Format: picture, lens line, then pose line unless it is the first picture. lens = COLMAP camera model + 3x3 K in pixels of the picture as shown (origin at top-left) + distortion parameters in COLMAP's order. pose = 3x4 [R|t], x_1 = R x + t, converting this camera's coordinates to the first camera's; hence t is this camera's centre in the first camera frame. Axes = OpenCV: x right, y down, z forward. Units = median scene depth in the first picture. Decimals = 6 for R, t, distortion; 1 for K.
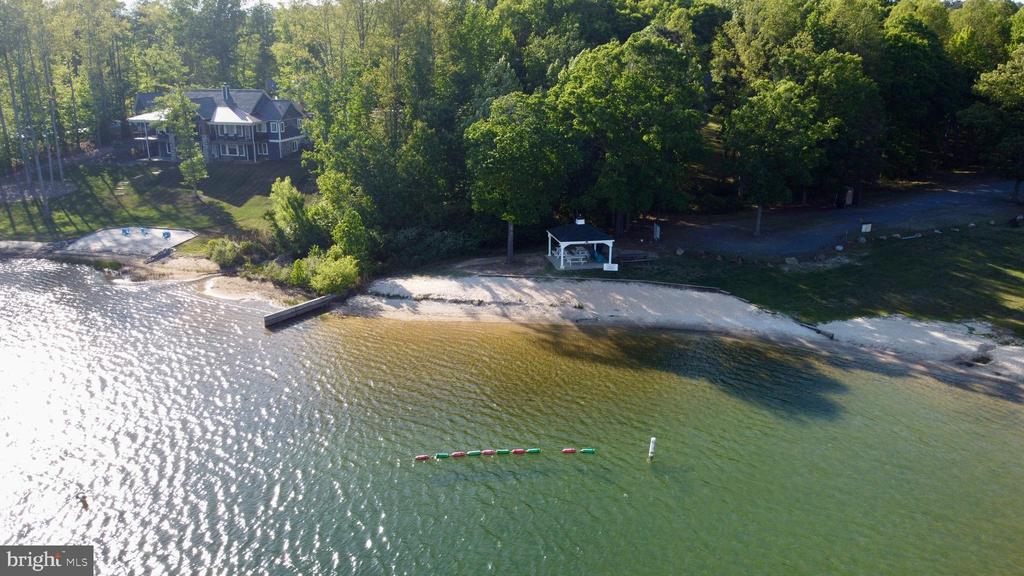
lens RADIAL K [[800.3, 0, 512.0], [0, 800.3, 288.0], [0, 0, 1]] dist [-0.008327, -0.009003]
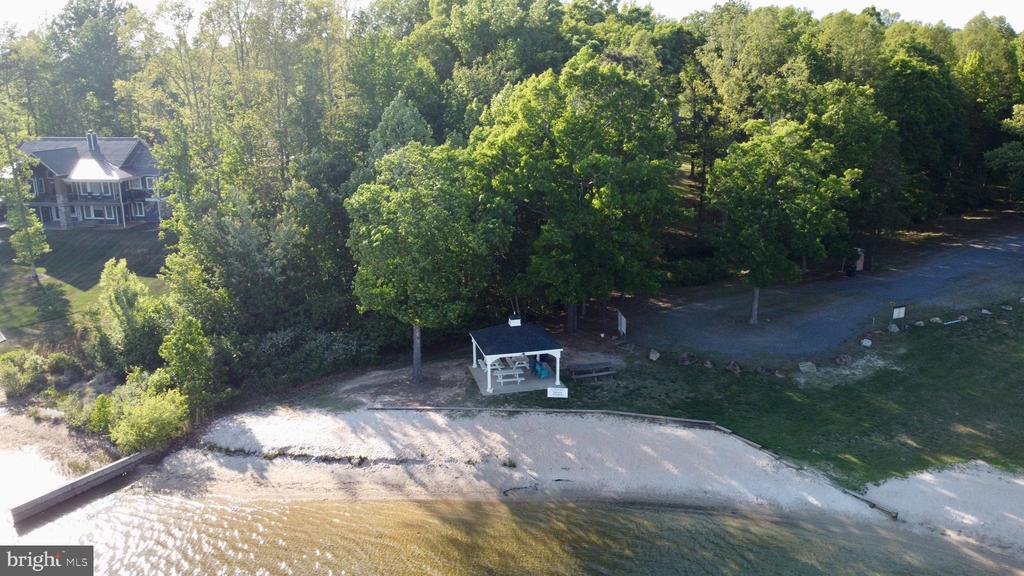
lens RADIAL K [[795.1, 0, 543.0], [0, 795.1, 269.9], [0, 0, 1]] dist [-0.015814, -0.001544]
pose [[0.996596, -0.031170, 0.076317, 0.056464], [0.035660, 0.997668, -0.058196, -0.084048], [-0.074325, 0.060720, 0.995384, 0.283950]]
